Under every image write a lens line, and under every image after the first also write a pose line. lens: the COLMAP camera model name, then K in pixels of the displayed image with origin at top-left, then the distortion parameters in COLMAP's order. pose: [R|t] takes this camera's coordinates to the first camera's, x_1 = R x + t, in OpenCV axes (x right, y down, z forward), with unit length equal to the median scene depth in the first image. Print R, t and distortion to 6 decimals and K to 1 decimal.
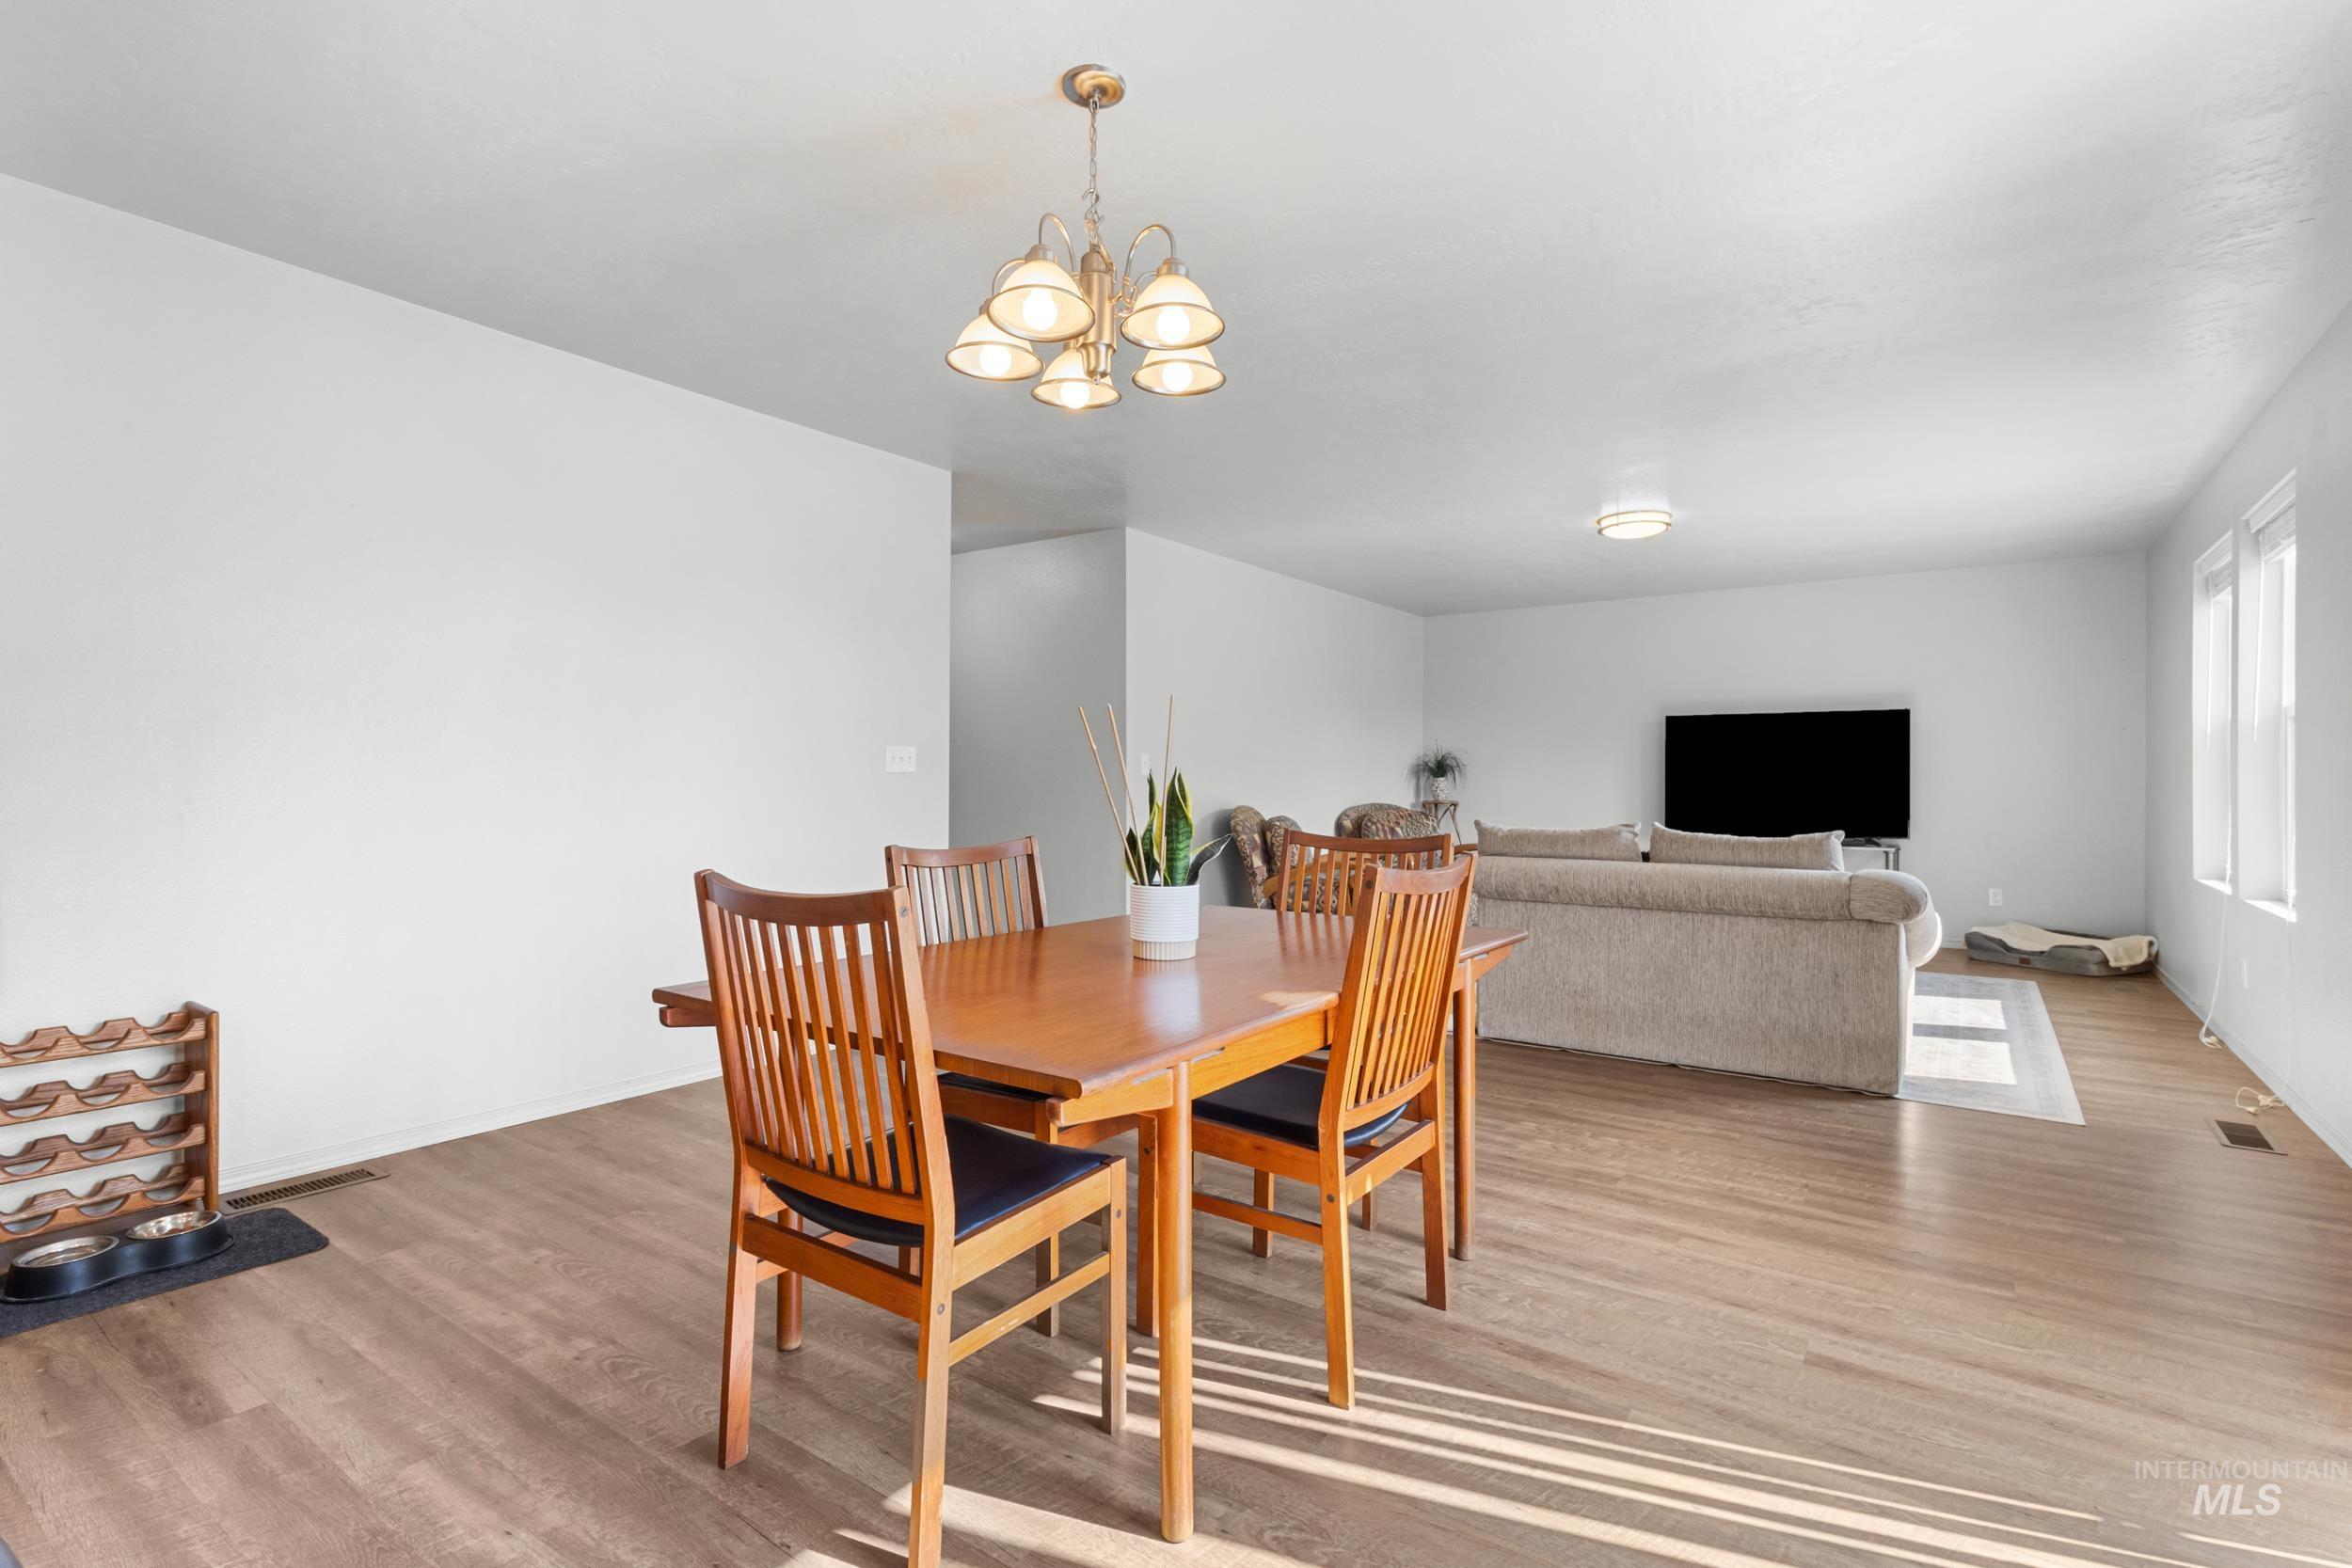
lens RADIAL K [[1095.9, 0, 1169.2], [0, 1095.9, 774.3], [0, 0, 1]] dist [0.000198, 0.000894]
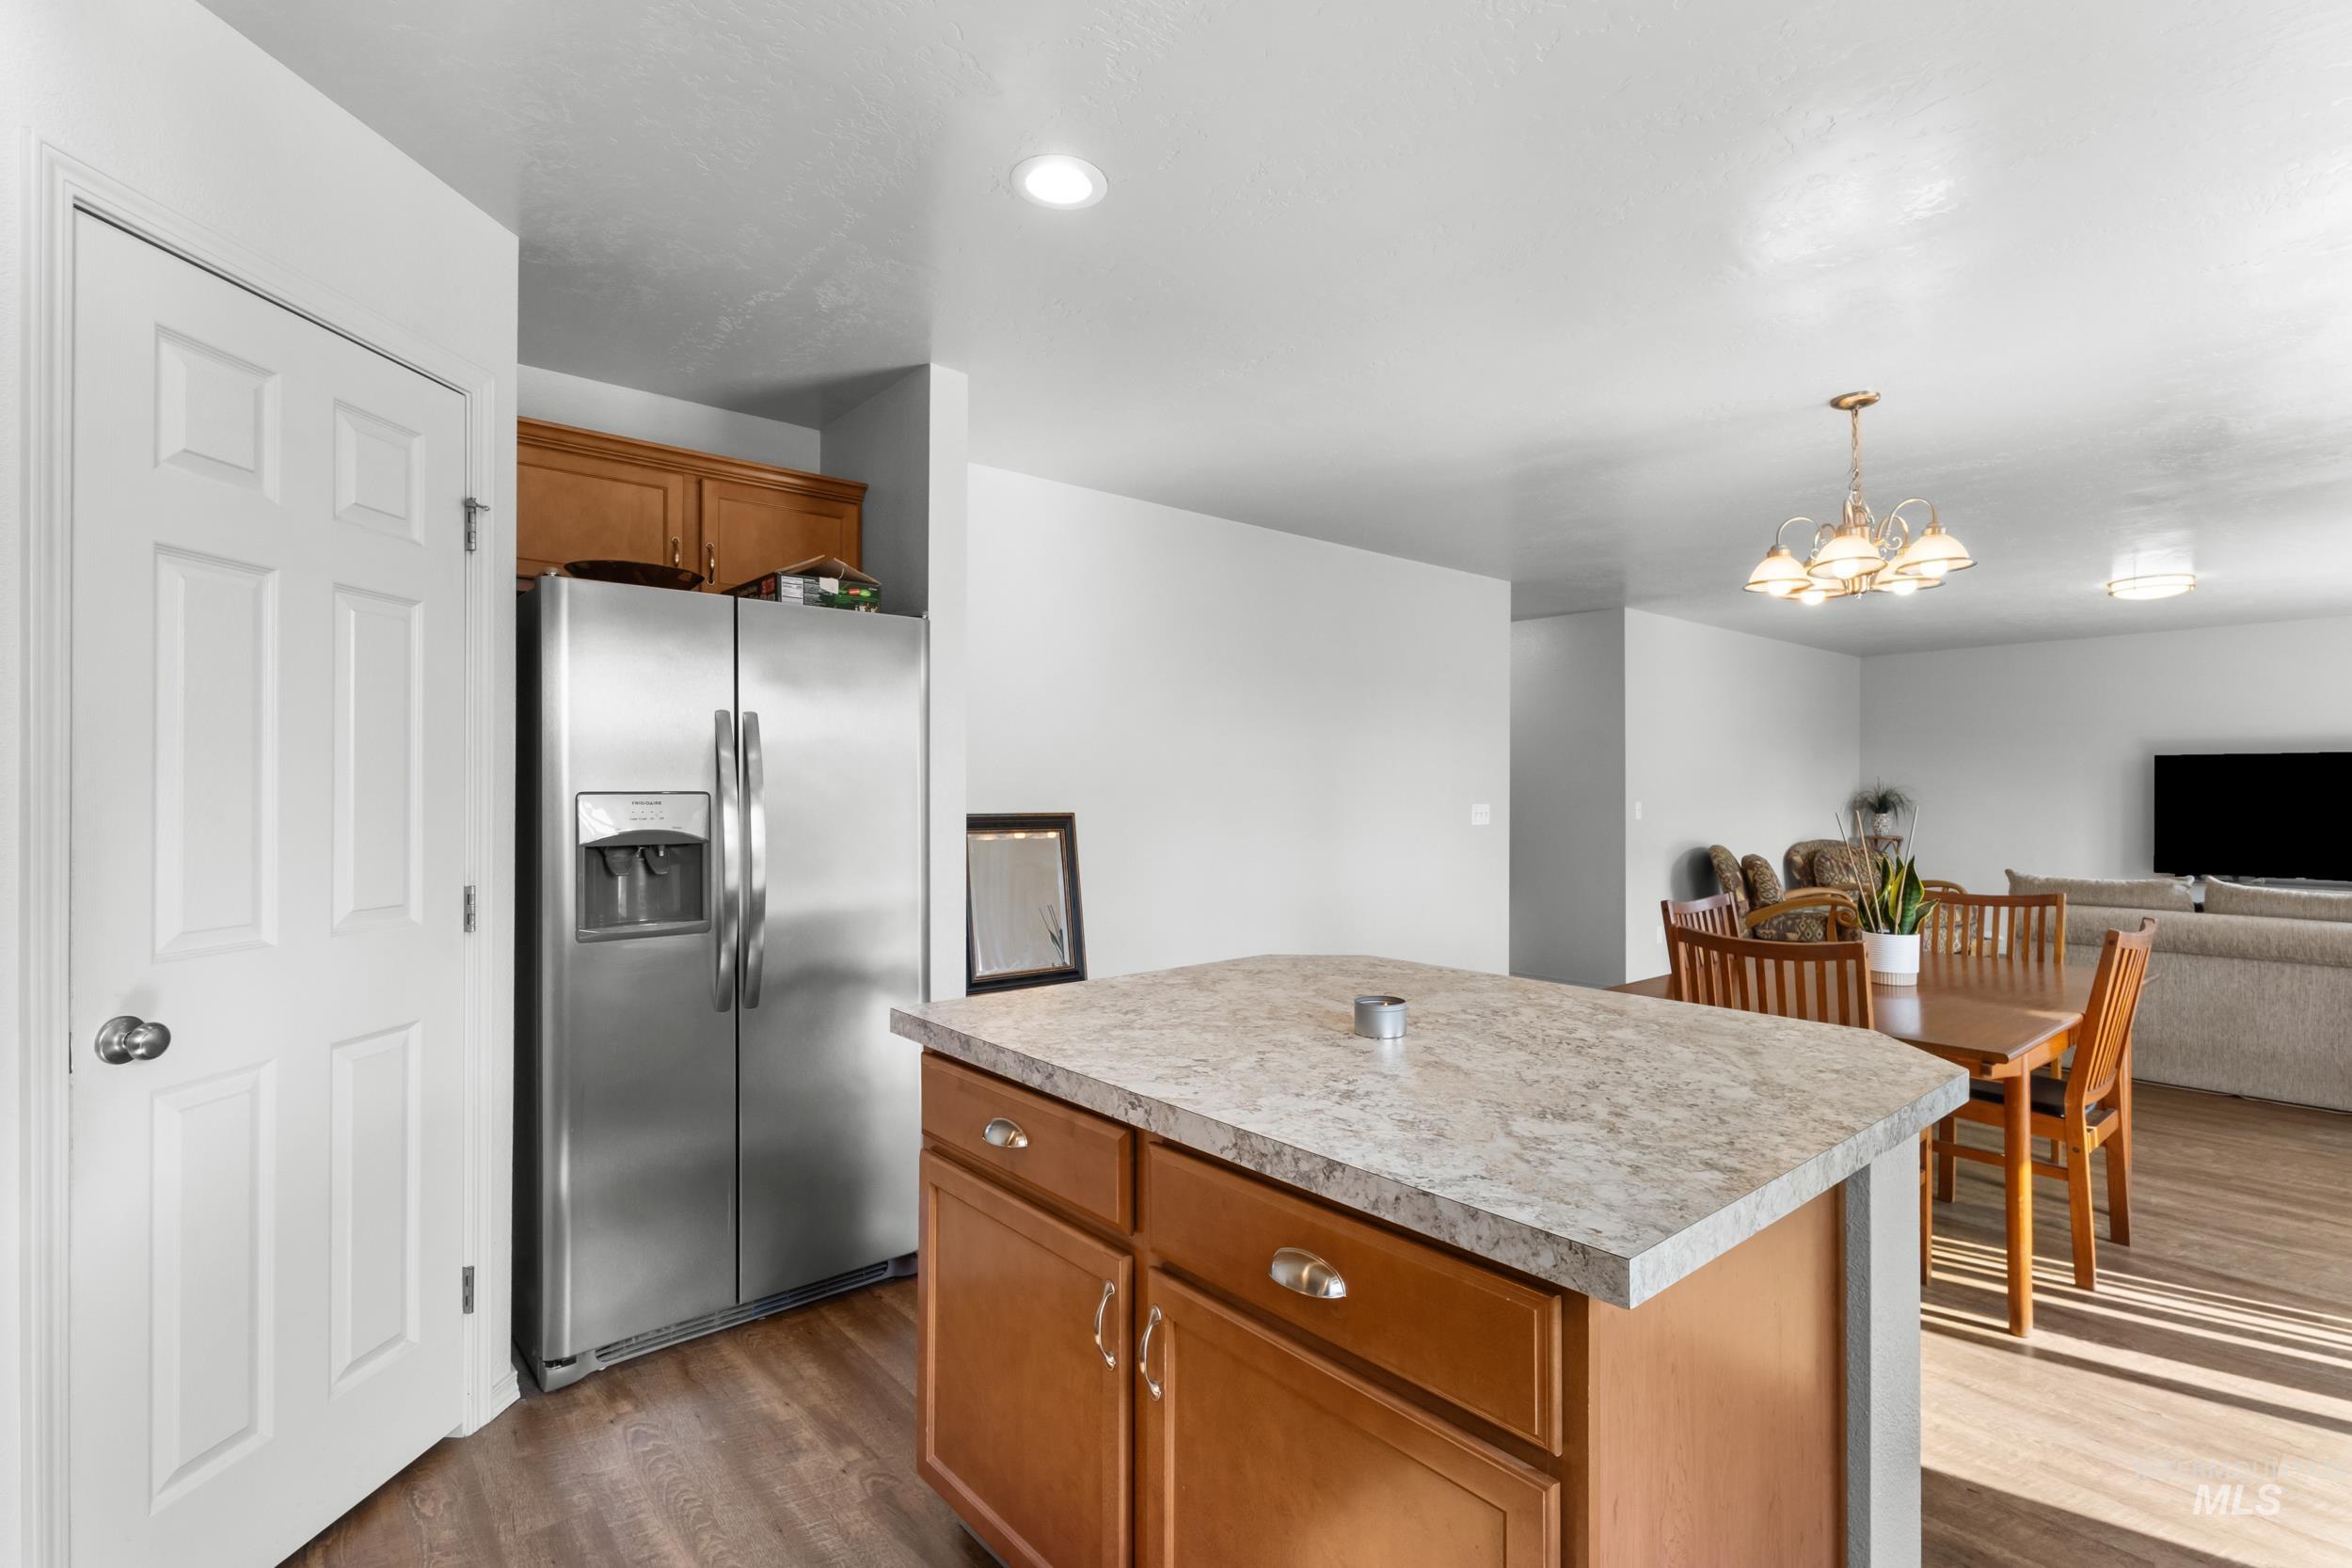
lens RADIAL K [[1095.9, 0, 1171.4], [0, 1095.9, 785.3], [0, 0, 1]] dist [0.000198, 0.000894]
pose [[0.968551, -0.003519, -0.248790, -0.312686], [0.003393, 0.999994, -0.000934, -0.053819], [0.248792, 0.000061, 0.968557, -0.353710]]
